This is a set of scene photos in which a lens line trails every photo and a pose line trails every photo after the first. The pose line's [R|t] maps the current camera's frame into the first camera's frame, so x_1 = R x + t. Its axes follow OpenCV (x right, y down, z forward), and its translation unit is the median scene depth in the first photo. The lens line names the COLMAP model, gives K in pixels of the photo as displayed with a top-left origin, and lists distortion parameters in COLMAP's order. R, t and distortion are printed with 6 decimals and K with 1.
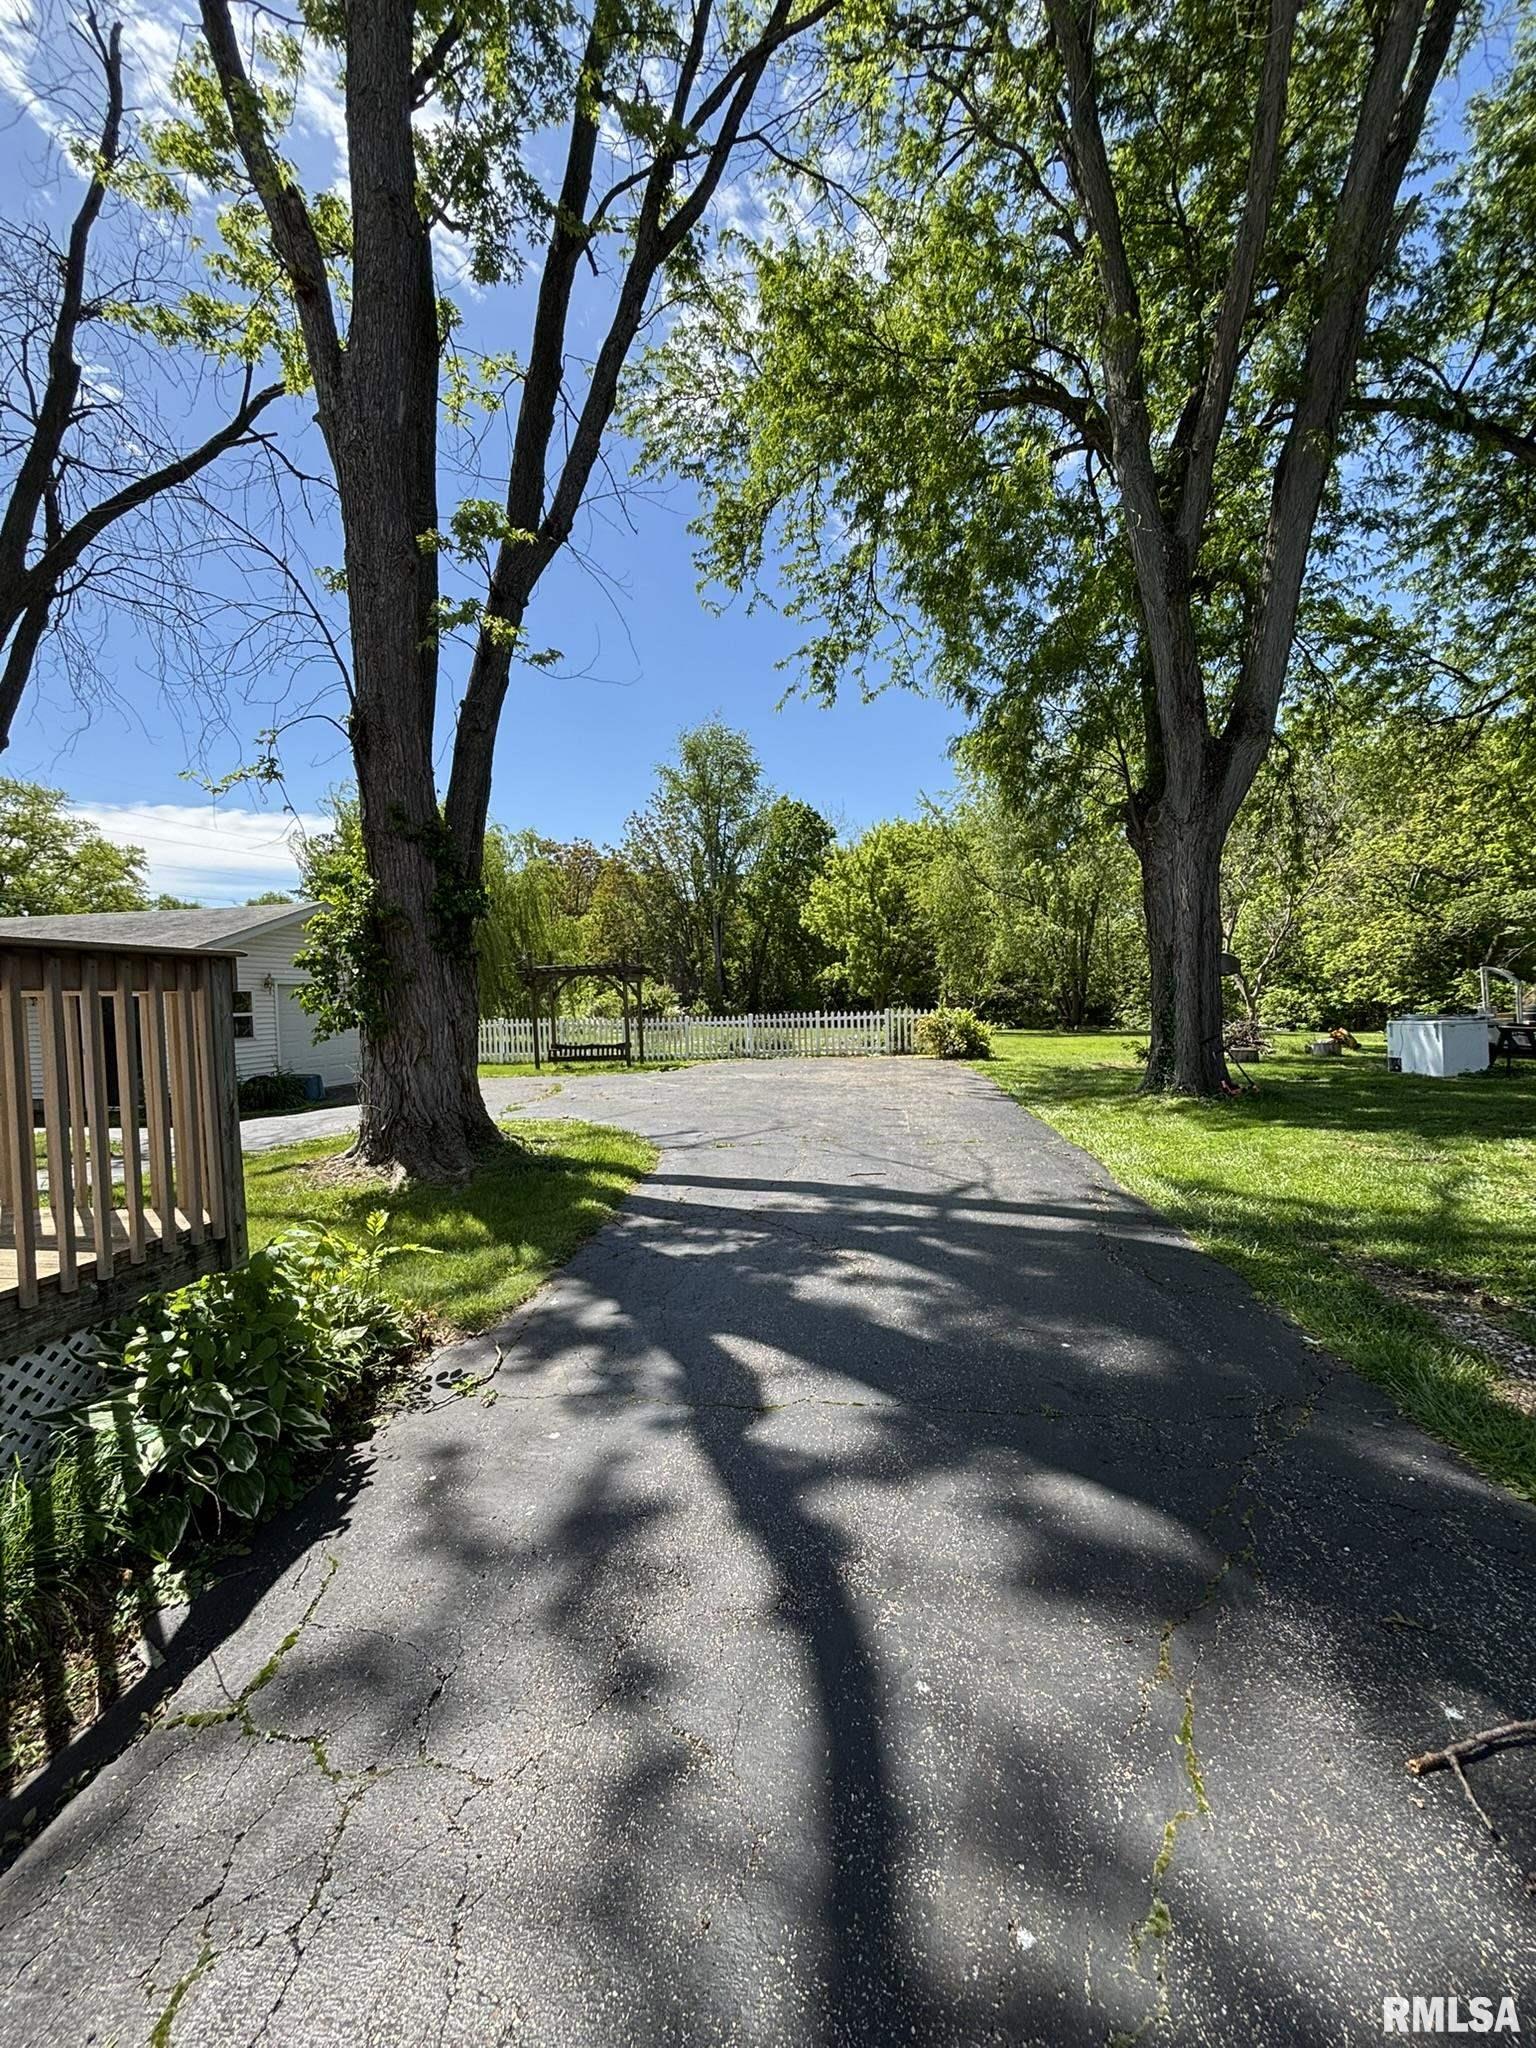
lens RADIAL K [[828.8, 0, 768.9], [0, 828.8, 1030.0], [0, 0, 1]] dist [0.003589, -0.001269]
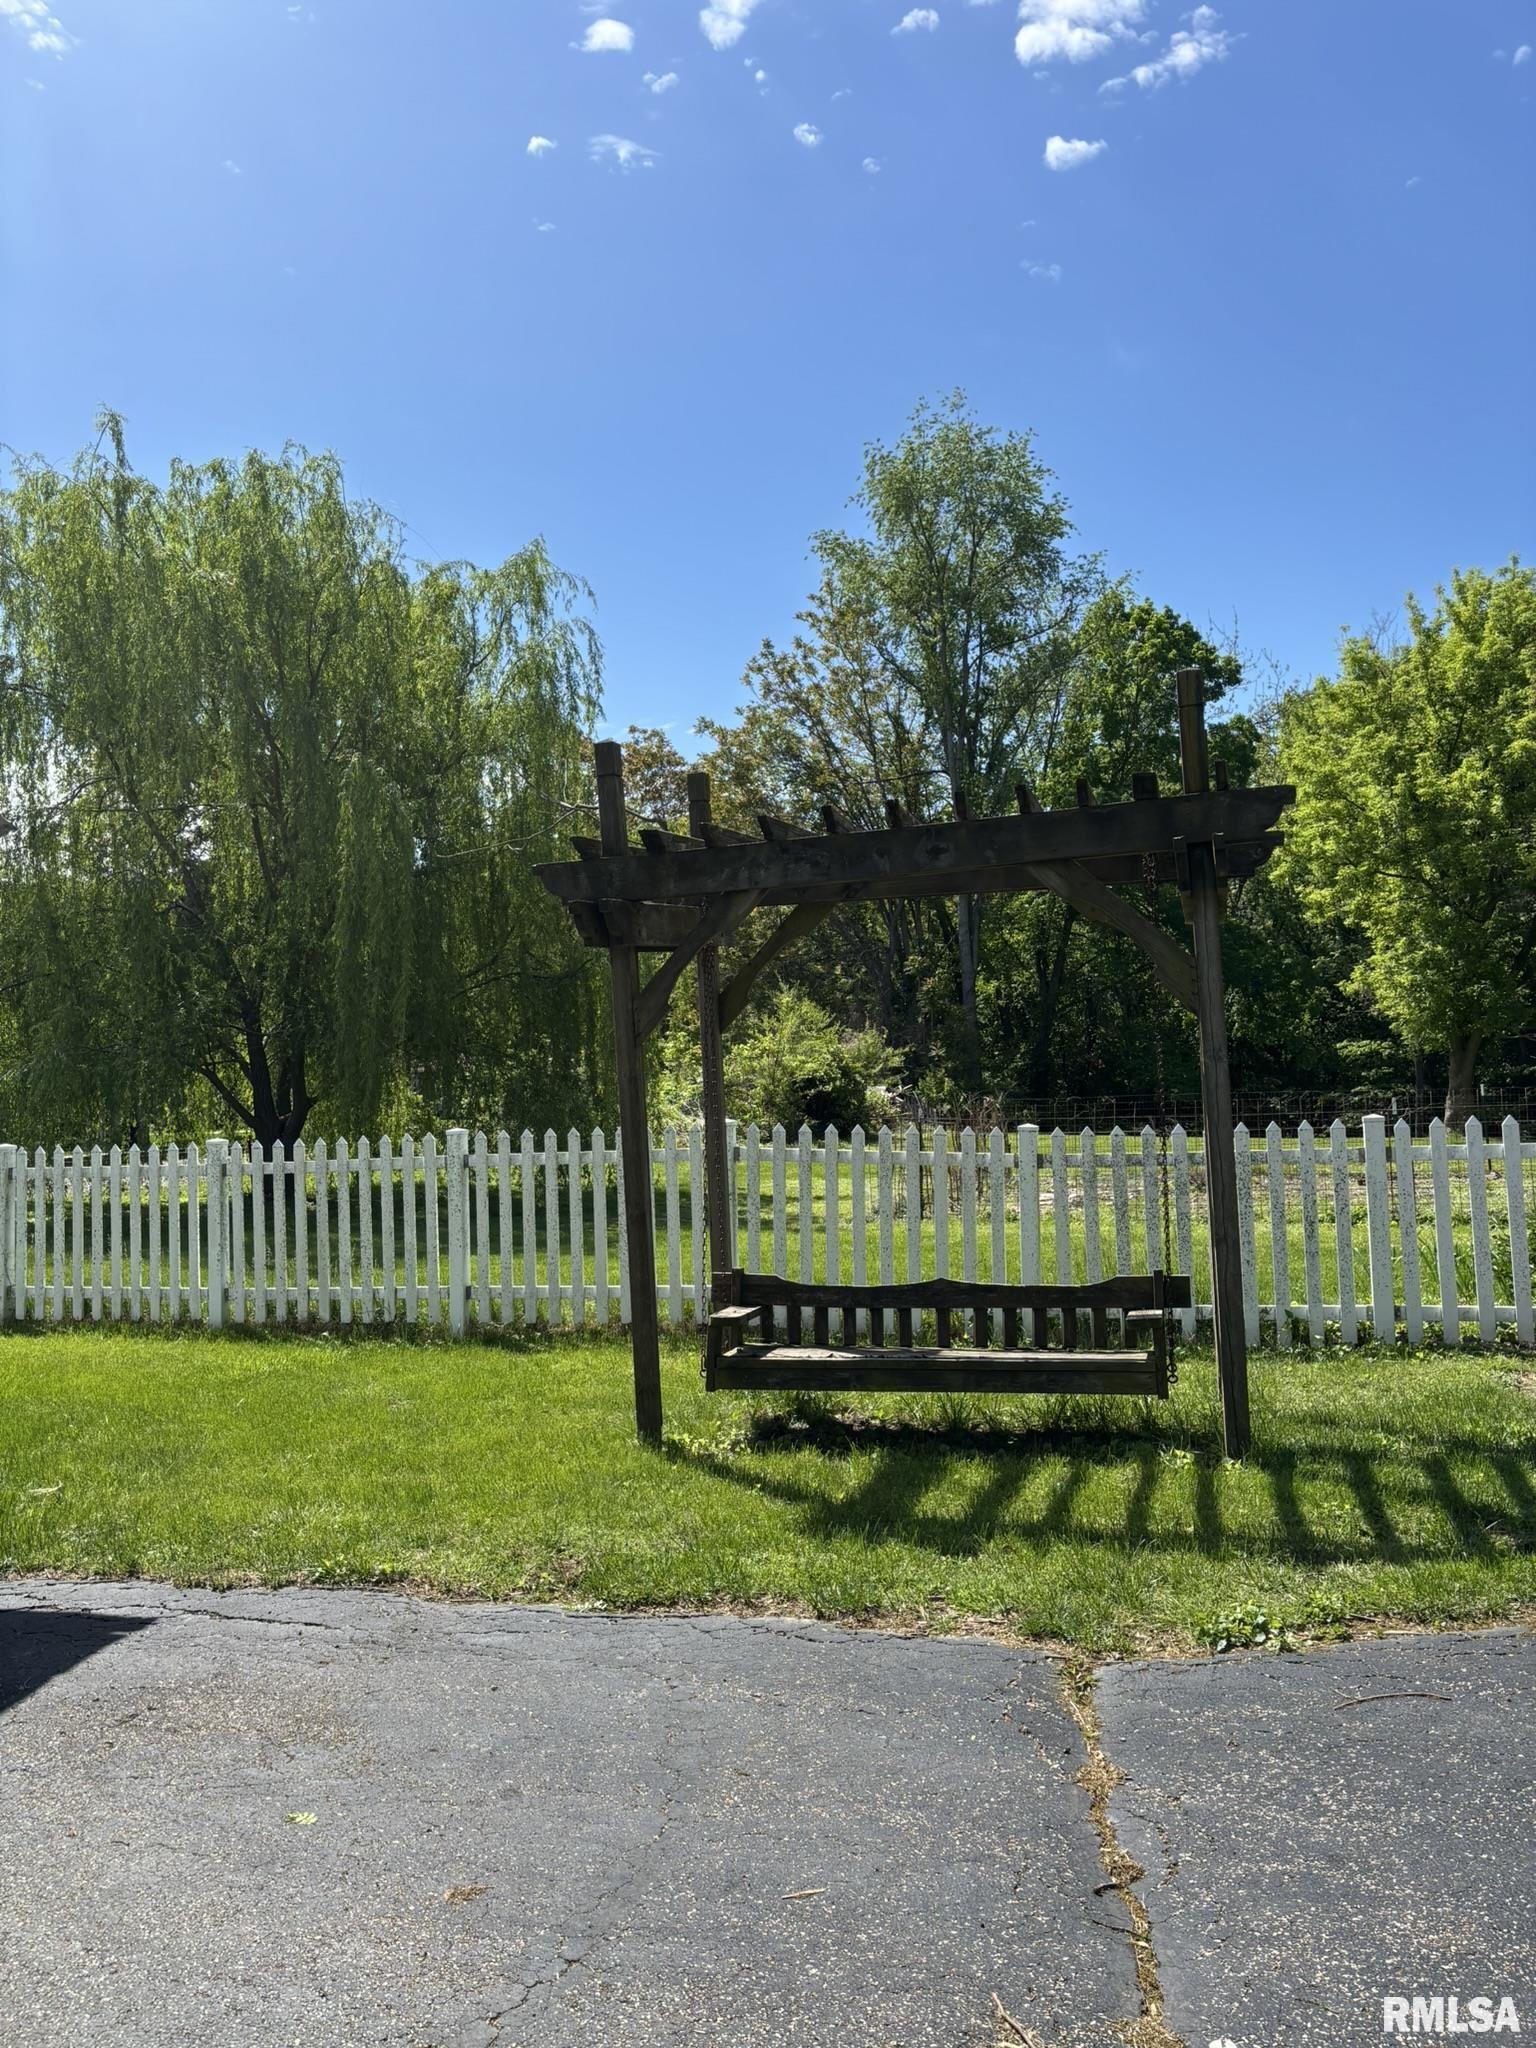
lens RADIAL K [[1540.6, 0, 767.0], [0, 1540.6, 1023.6], [0, 0, 1]] dist [0.005728, 0.002918]
pose [[0.991804, -0.020648, -0.126087, -0.068770], [0.011873, 0.997480, -0.069951, -0.005191], [0.127213, 0.067881, 0.989550, 0.220552]]
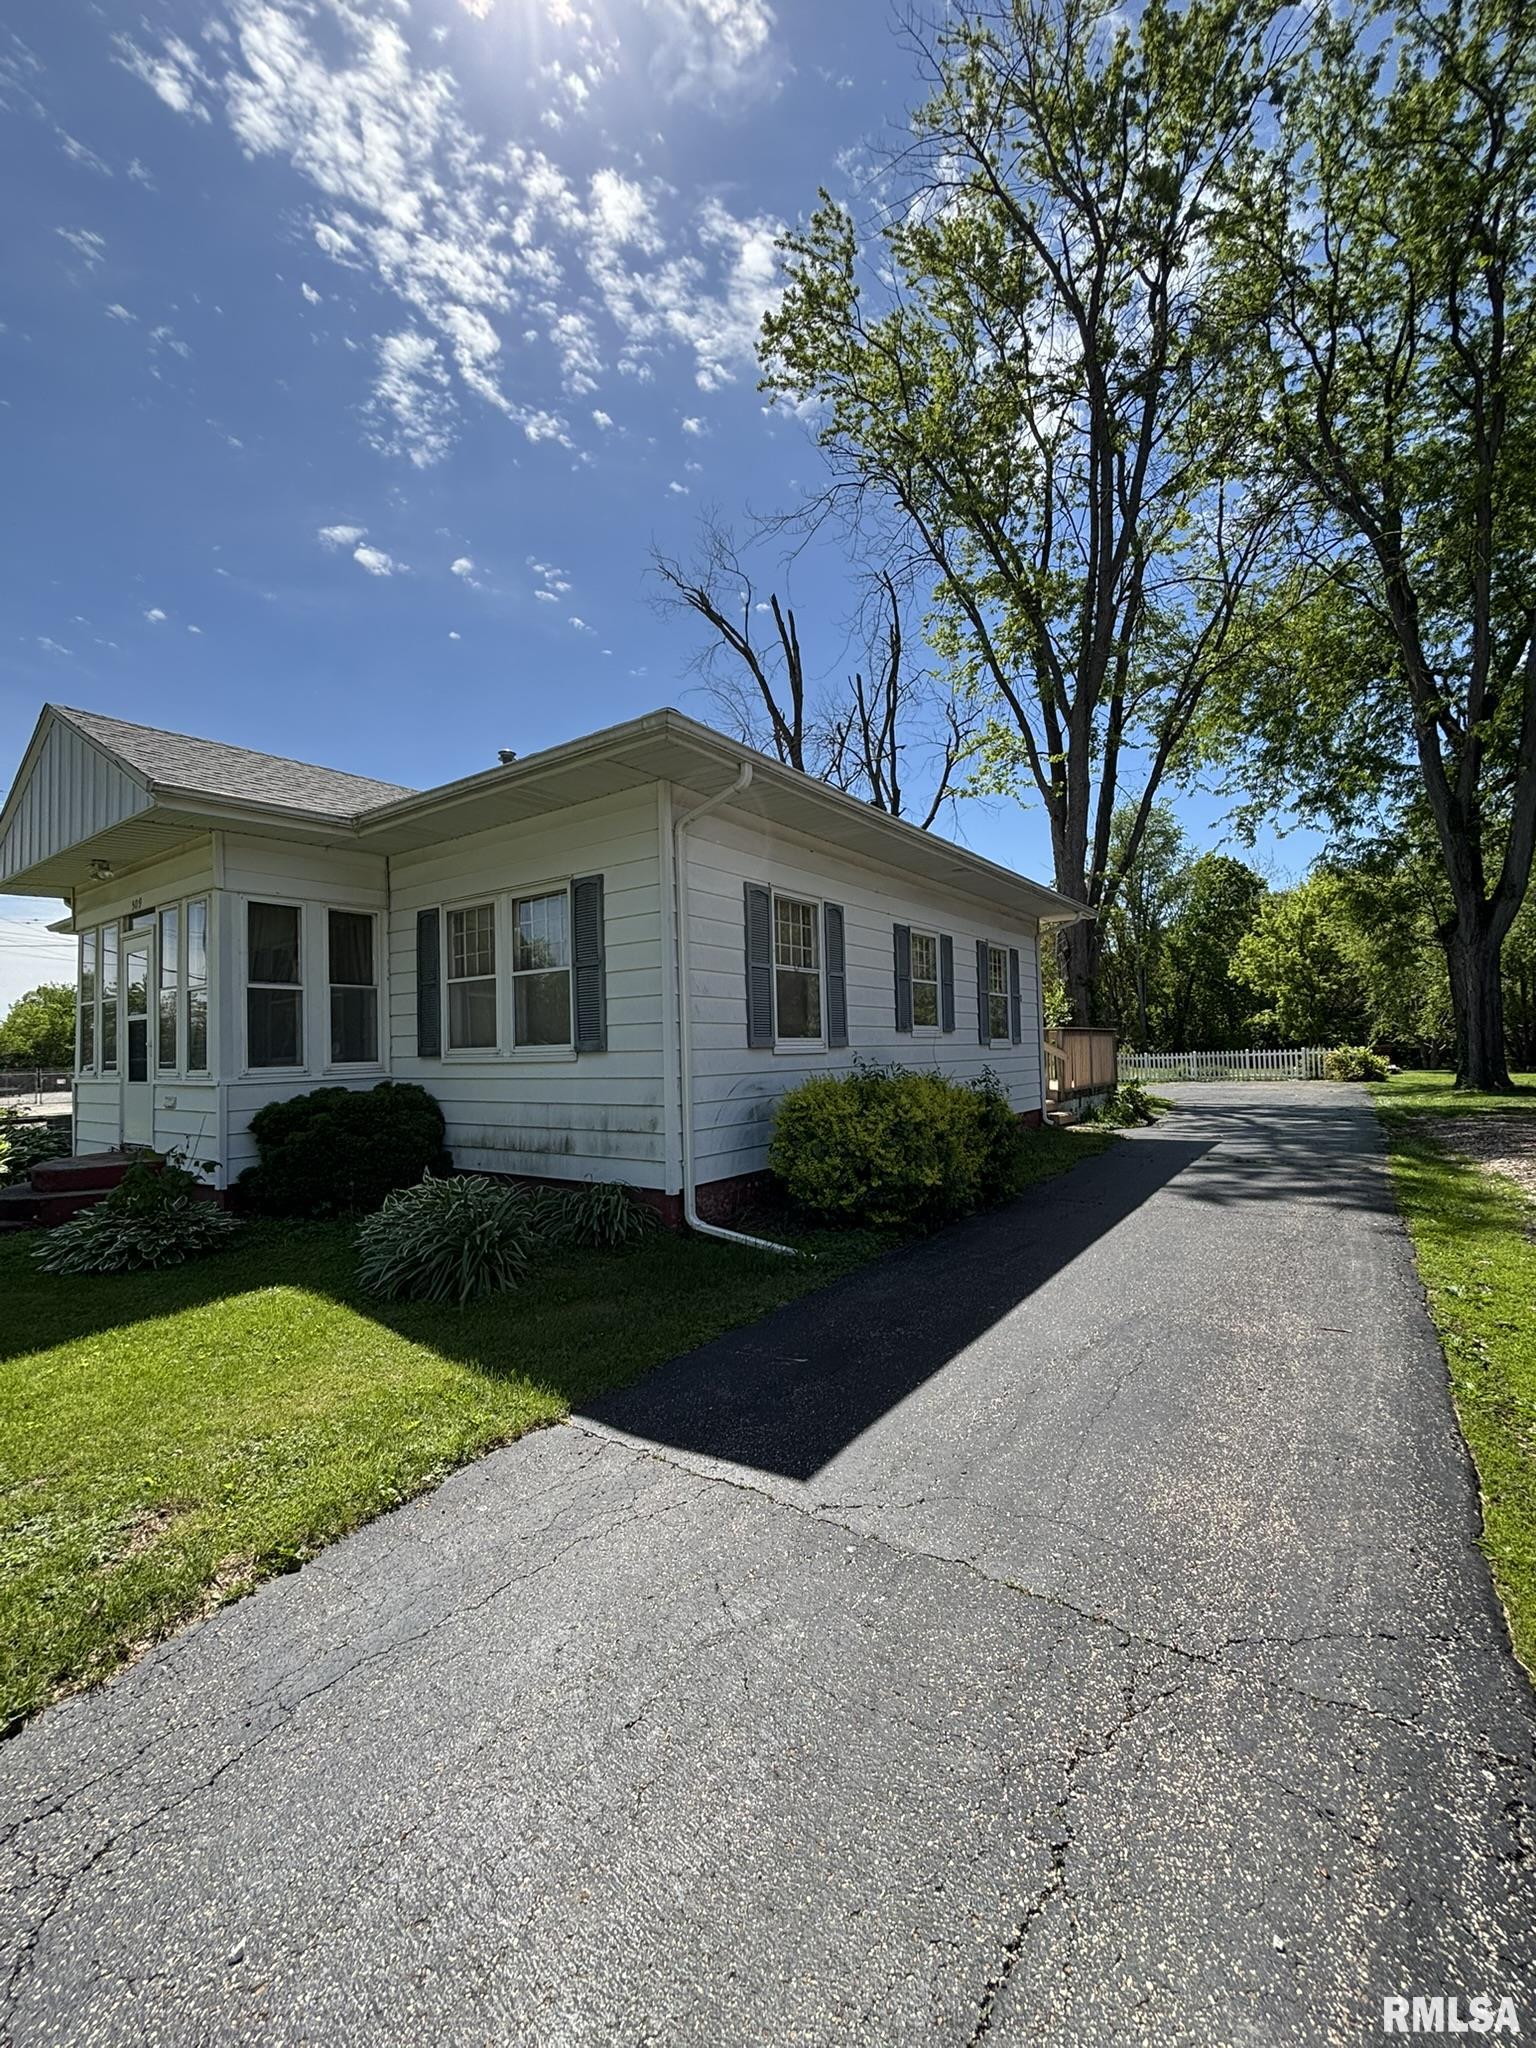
lens RADIAL K [[828.8, 0, 760.9], [0, 828.8, 1026.6], [0, 0, 1]] dist [0.003589, -0.001269]
pose [[0.889677, -0.016919, -0.456276, -0.011154], [-0.009898, 0.998364, -0.056319, 0.008929], [0.456482, 0.054622, 0.888054, -0.223304]]
